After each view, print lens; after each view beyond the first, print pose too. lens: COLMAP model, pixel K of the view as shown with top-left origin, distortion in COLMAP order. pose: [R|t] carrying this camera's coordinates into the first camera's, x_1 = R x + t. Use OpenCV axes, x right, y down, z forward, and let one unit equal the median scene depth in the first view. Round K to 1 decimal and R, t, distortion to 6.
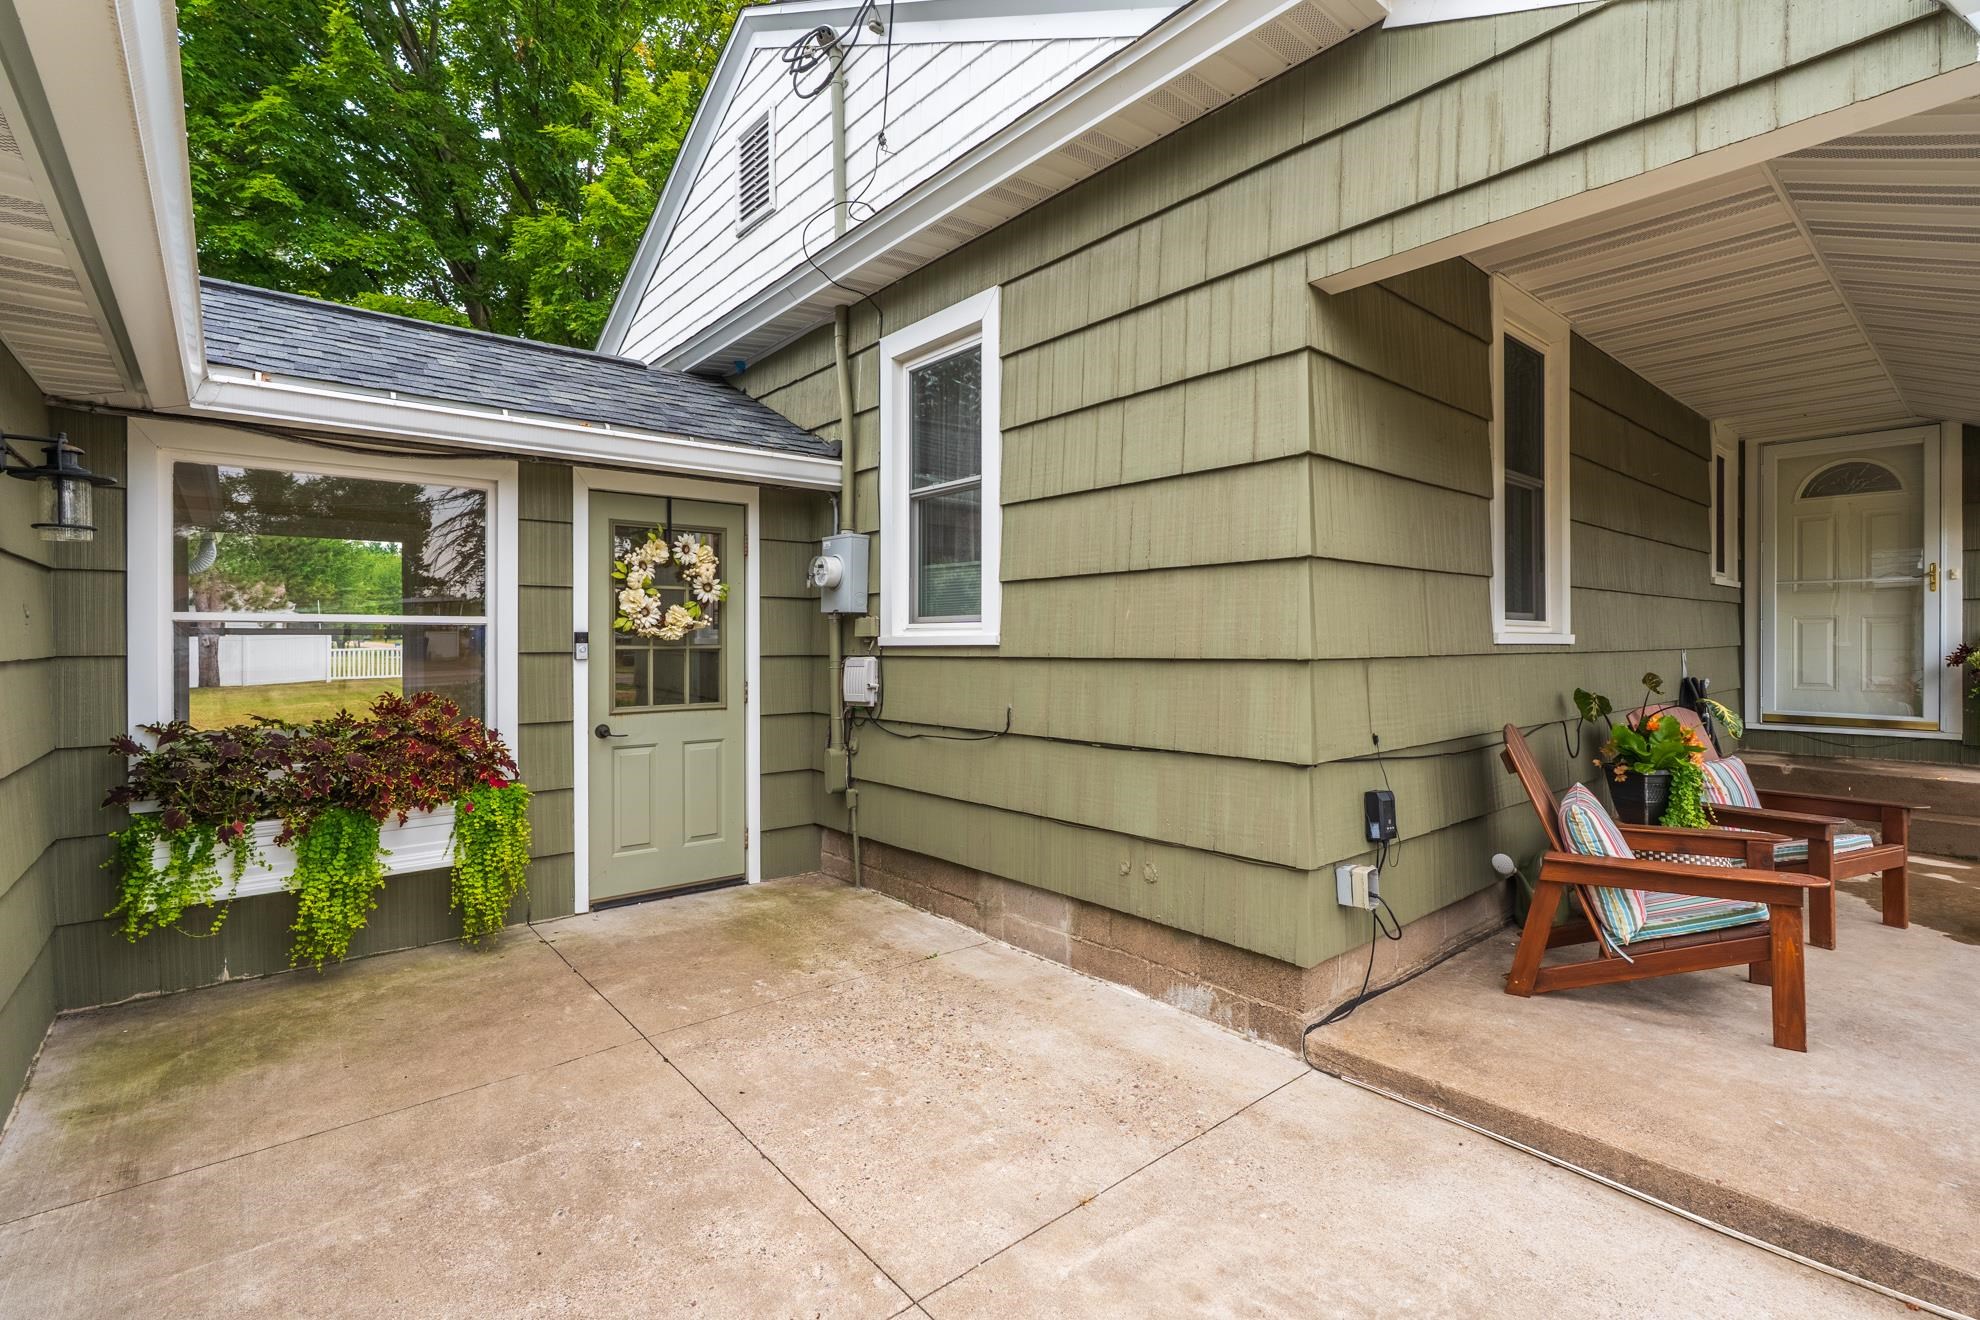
lens RADIAL K [[912.1, 0, 992.5], [0, 912.1, 647.1], [0, 0, 1]] dist [0.000972, -0.001702]
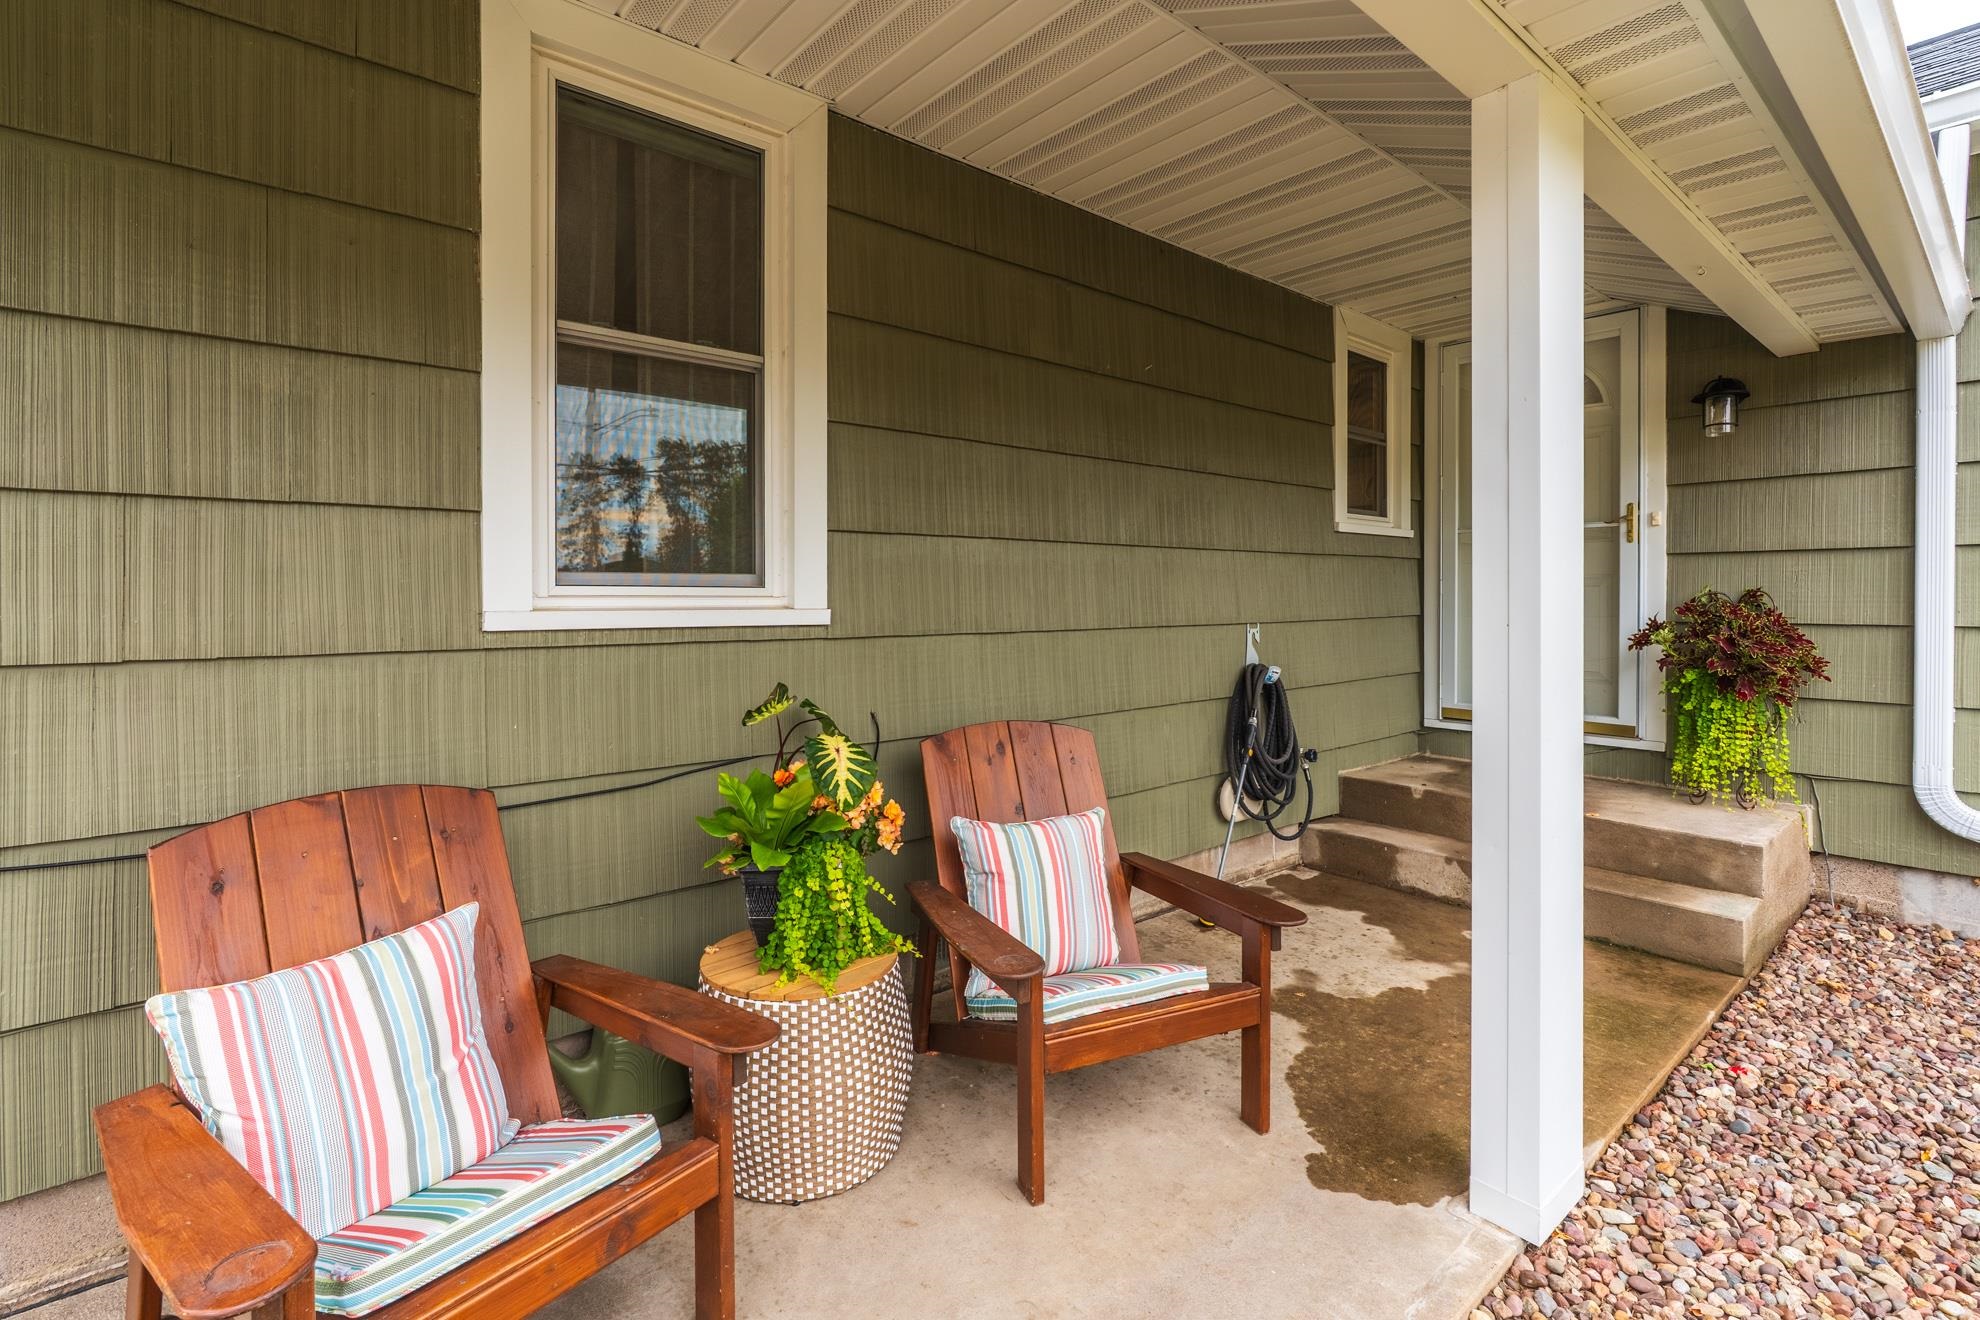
lens RADIAL K [[912.1, 0, 974.2], [0, 912.1, 599.4], [0, 0, 1]] dist [0.000972, -0.001702]
pose [[0.999749, 0.004191, -0.022018, 0.532876], [-0.004175, 0.999991, 0.000754, -0.015165], [0.022021, -0.000662, 0.999757, 0.273768]]
